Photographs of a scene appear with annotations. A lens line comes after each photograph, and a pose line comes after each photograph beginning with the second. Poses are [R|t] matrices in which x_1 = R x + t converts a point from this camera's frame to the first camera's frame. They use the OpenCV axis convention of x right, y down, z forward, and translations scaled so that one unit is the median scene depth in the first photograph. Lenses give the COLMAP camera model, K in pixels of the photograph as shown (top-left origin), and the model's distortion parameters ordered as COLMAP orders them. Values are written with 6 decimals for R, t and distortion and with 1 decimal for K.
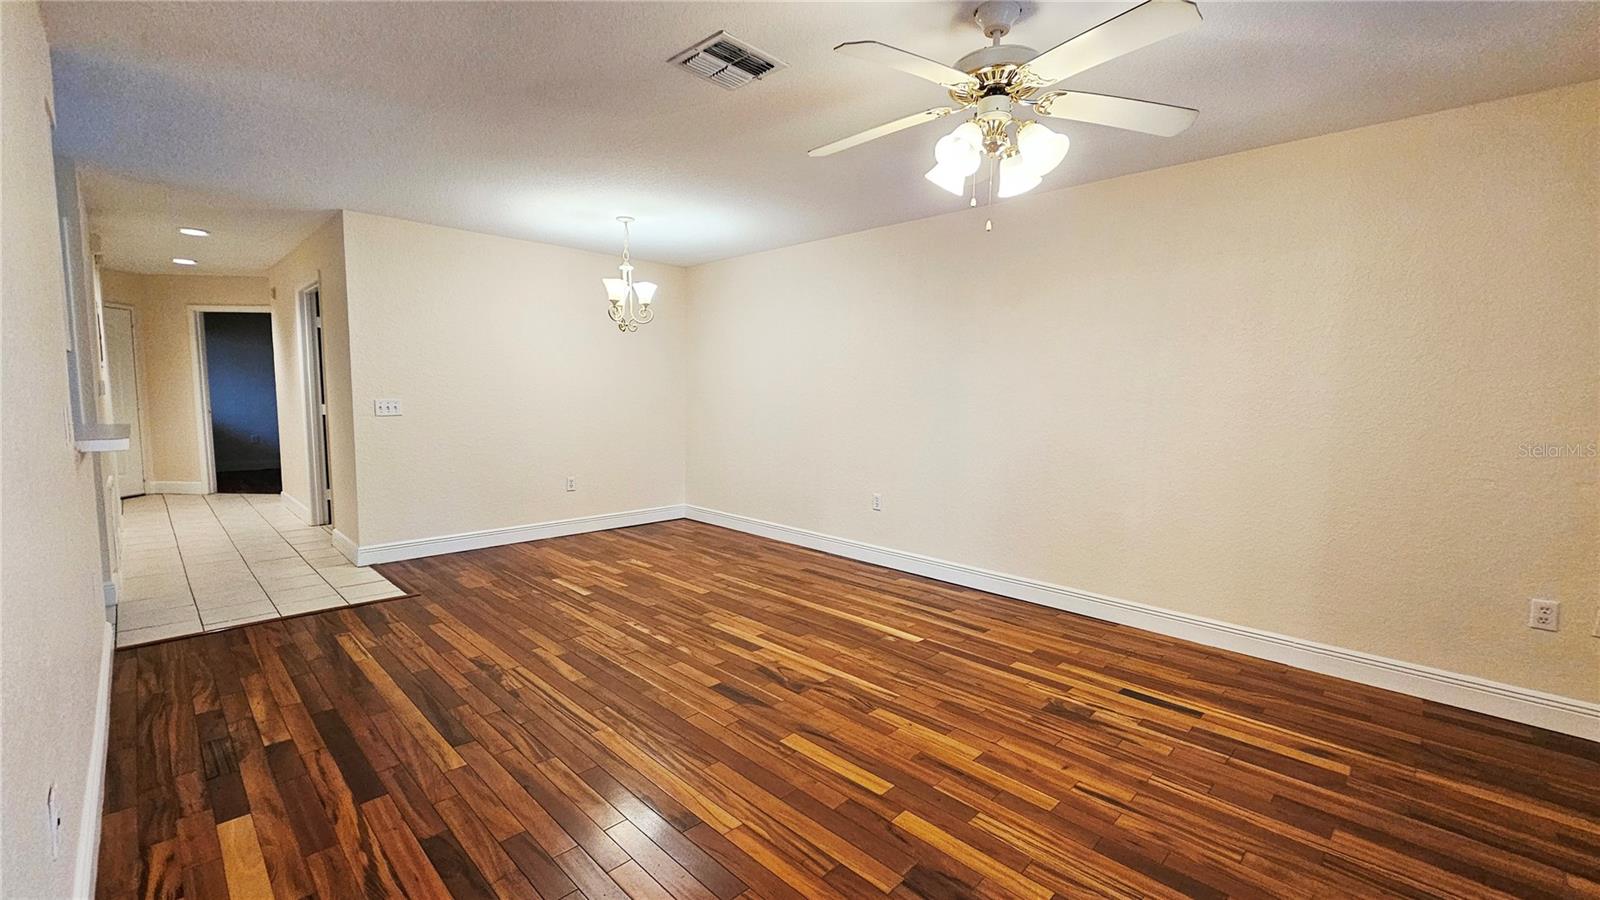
lens RADIAL K [[658.7, 0, 803.0], [0, 658.7, 450.0], [0, 0, 1]] dist [0.001586, 0.000073]
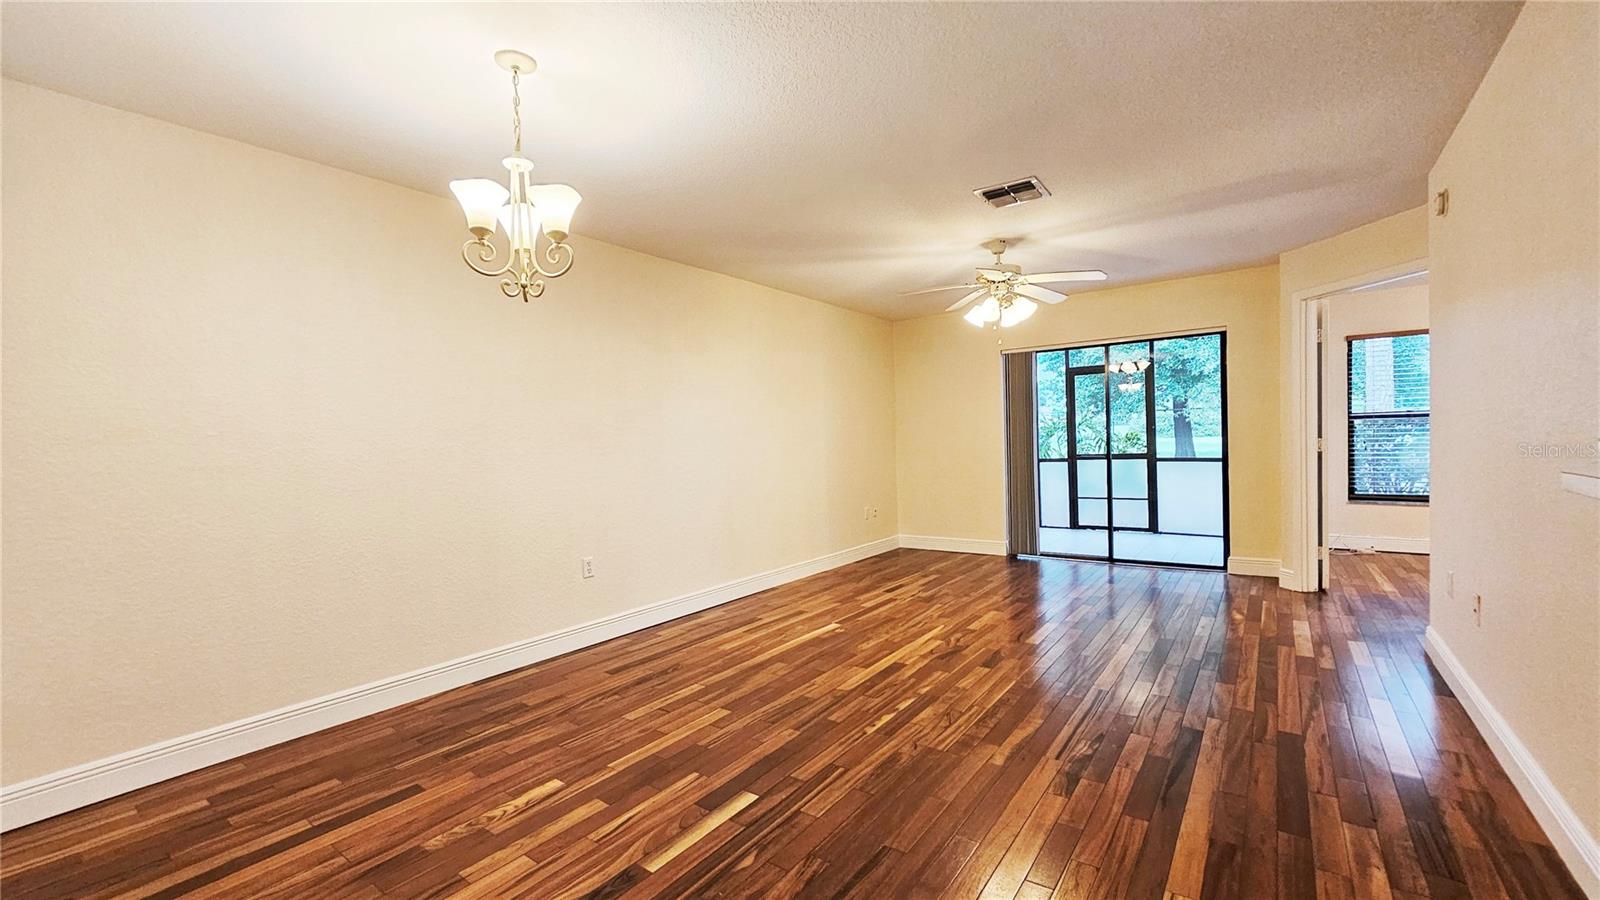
lens RADIAL K [[658.7, 0, 805.5], [0, 658.7, 448.3], [0, 0, 1]] dist [0.001586, 0.000073]
pose [[-0.156491, -0.020483, 0.987467, -1.034661], [0.111345, 0.993046, 0.038245, -0.094099], [-0.981383, 0.115935, -0.153122, 1.213522]]
